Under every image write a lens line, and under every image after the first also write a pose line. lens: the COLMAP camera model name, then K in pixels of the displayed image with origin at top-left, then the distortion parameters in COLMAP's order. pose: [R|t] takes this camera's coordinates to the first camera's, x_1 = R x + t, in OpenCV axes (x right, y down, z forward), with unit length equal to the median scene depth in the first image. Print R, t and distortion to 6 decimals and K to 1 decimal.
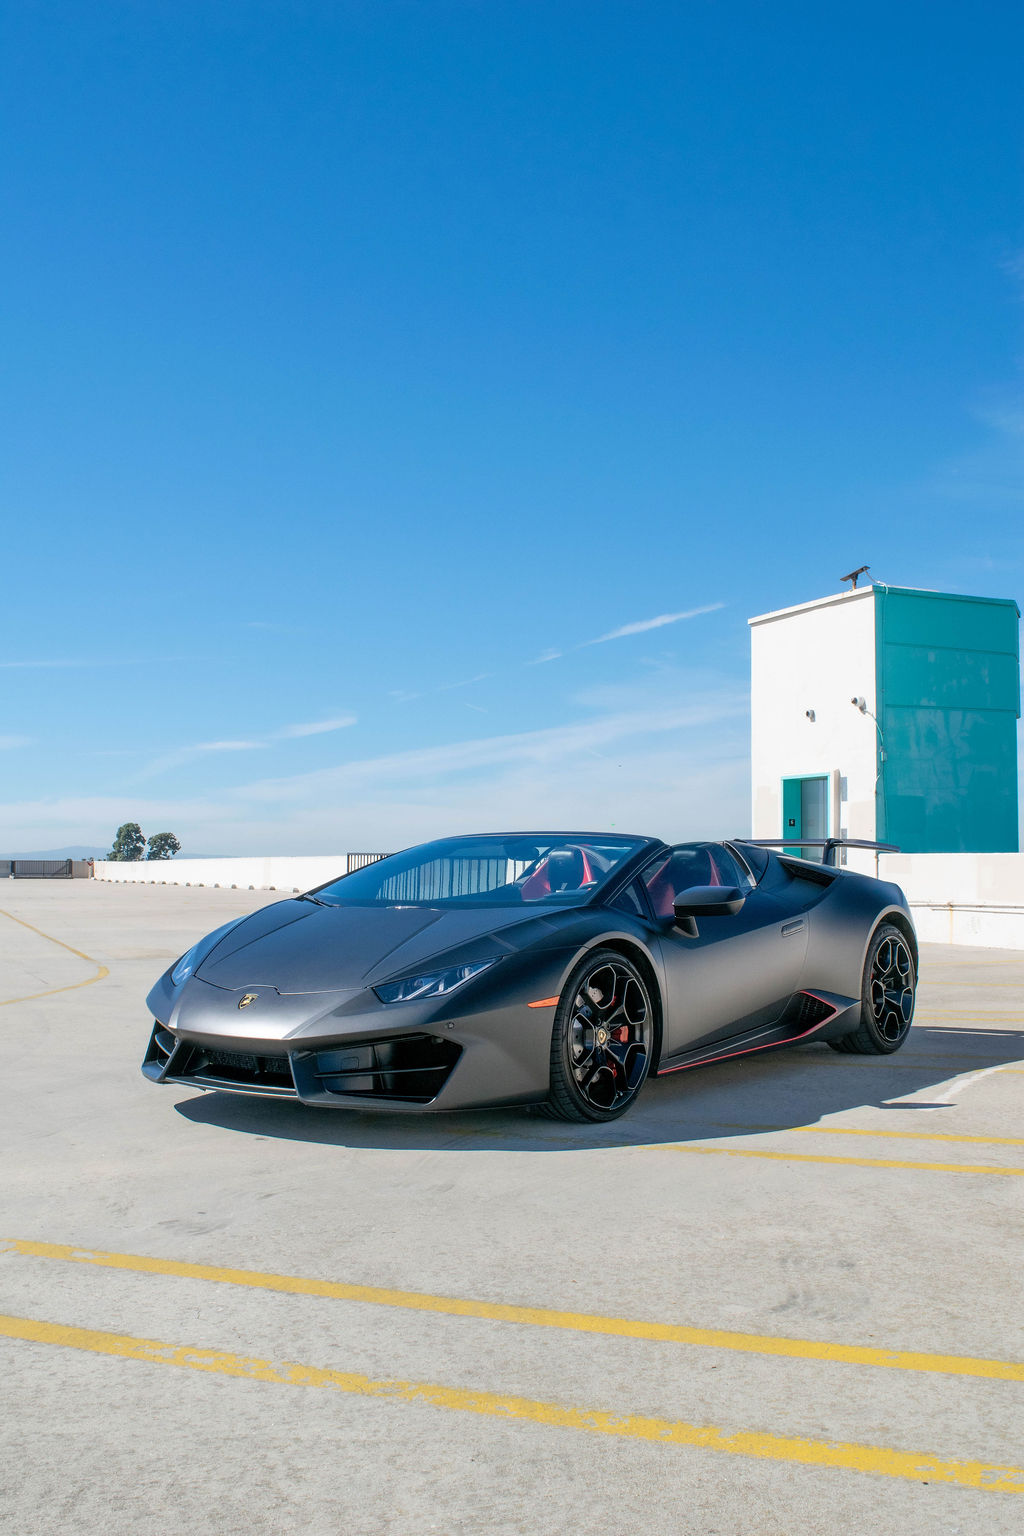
lens RADIAL K [[1499.2, 0, 538.8], [0, 1499.2, 768.9], [0, 0, 1]] dist [-0.081072, 0.005857]
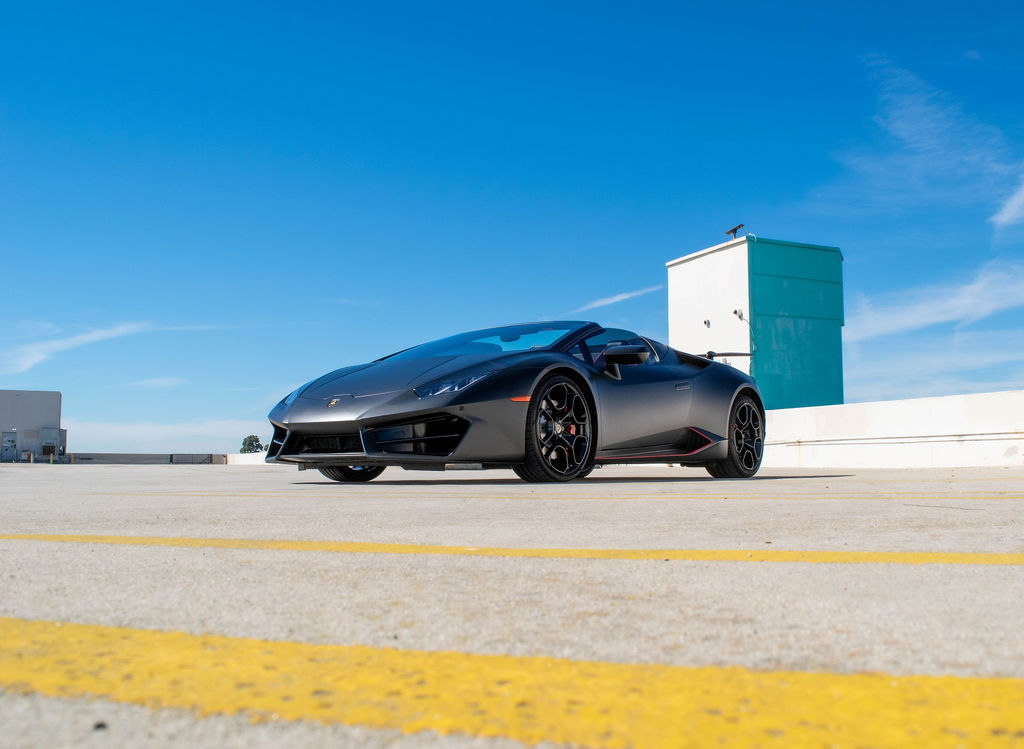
lens RADIAL K [[1021.4, 0, 585.6], [0, 1021.4, 385.5], [0, 0, 1]] dist [-0.086896, 0.006061]
pose [[0.998660, -0.006090, 0.051385, 0.014300], [0.007297, 0.999701, -0.023345, 0.147552], [-0.051228, 0.023689, 0.998406, -0.078285]]
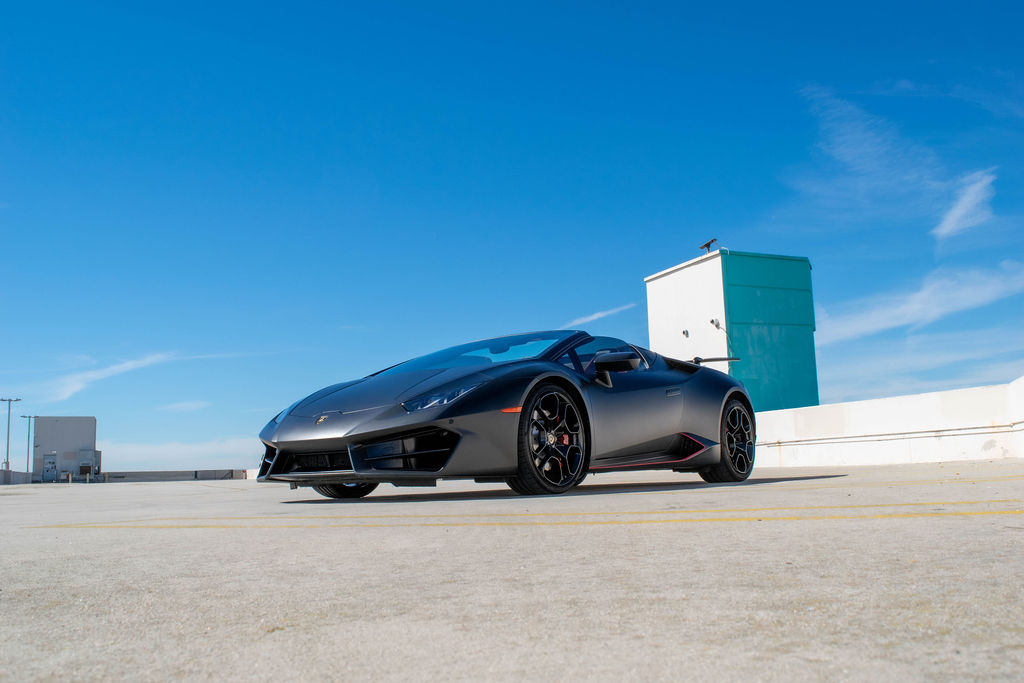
lens RADIAL K [[925.8, 0, 529.6], [0, 925.8, 344.0], [0, 0, 1]] dist [-0.090906, 0.015125]
pose [[0.999210, -0.038756, 0.008773, 0.013987], [0.039346, 0.995853, -0.082029, 0.147325], [-0.005557, 0.082309, 0.996591, 0.032958]]
